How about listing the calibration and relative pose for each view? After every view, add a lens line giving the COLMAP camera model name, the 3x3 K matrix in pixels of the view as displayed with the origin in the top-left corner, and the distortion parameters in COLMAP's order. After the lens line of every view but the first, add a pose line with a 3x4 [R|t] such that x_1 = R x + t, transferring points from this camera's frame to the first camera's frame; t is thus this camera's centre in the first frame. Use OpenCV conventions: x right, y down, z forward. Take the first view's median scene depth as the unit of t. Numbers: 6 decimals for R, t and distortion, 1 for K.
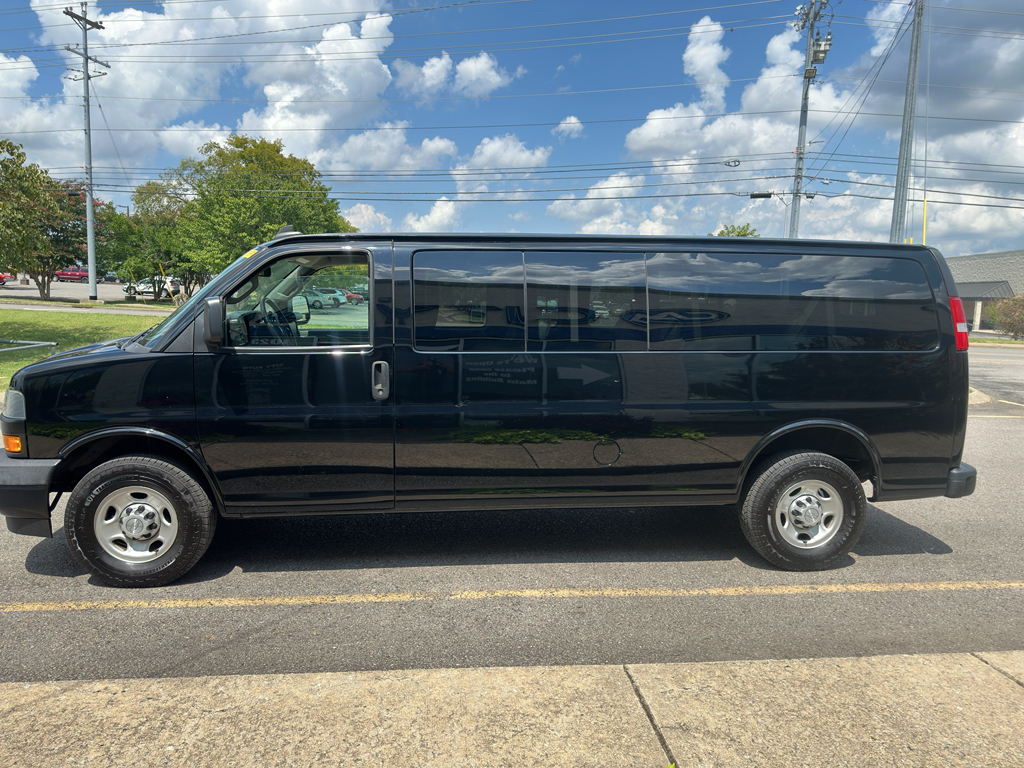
lens RADIAL K [[712.8, 0, 521.6], [0, 712.8, 388.2], [0, 0, 1]] dist [0.035561, -0.030716]
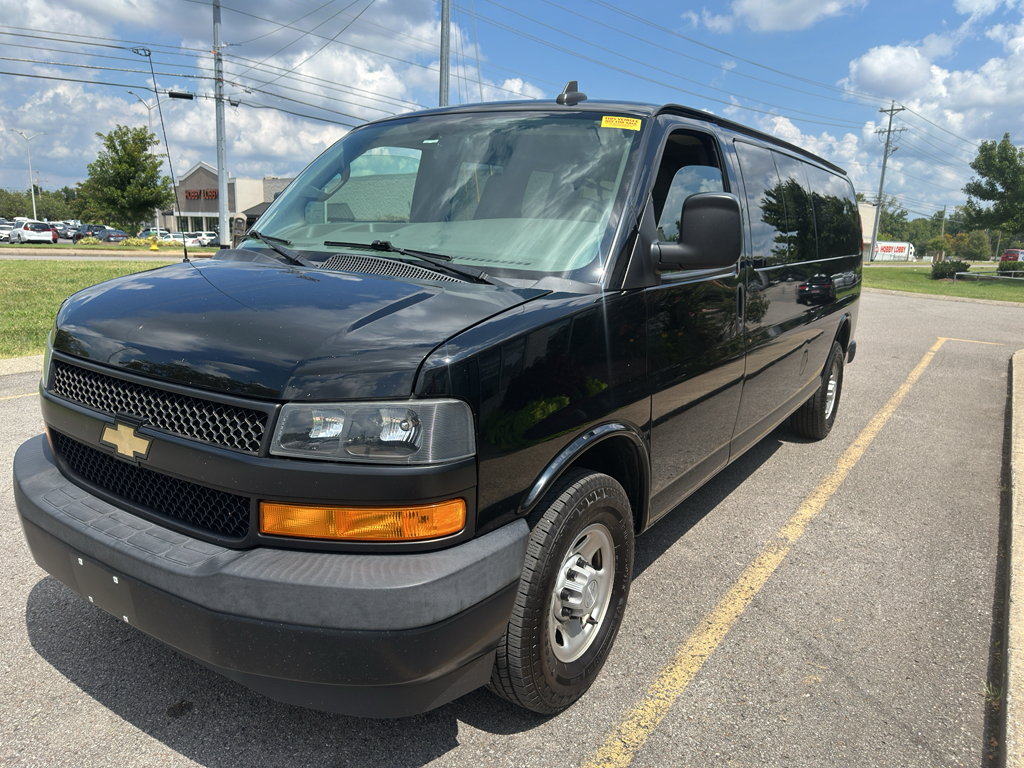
lens RADIAL K [[728.6, 0, 524.6], [0, 728.6, 382.8], [0, 0, 1]] dist [0.003380, -0.002260]
pose [[0.644674, -0.160021, 0.747522, -0.102962], [0.084259, 0.986762, 0.138569, -0.006484], [-0.759800, -0.026347, 0.649623, 0.069737]]
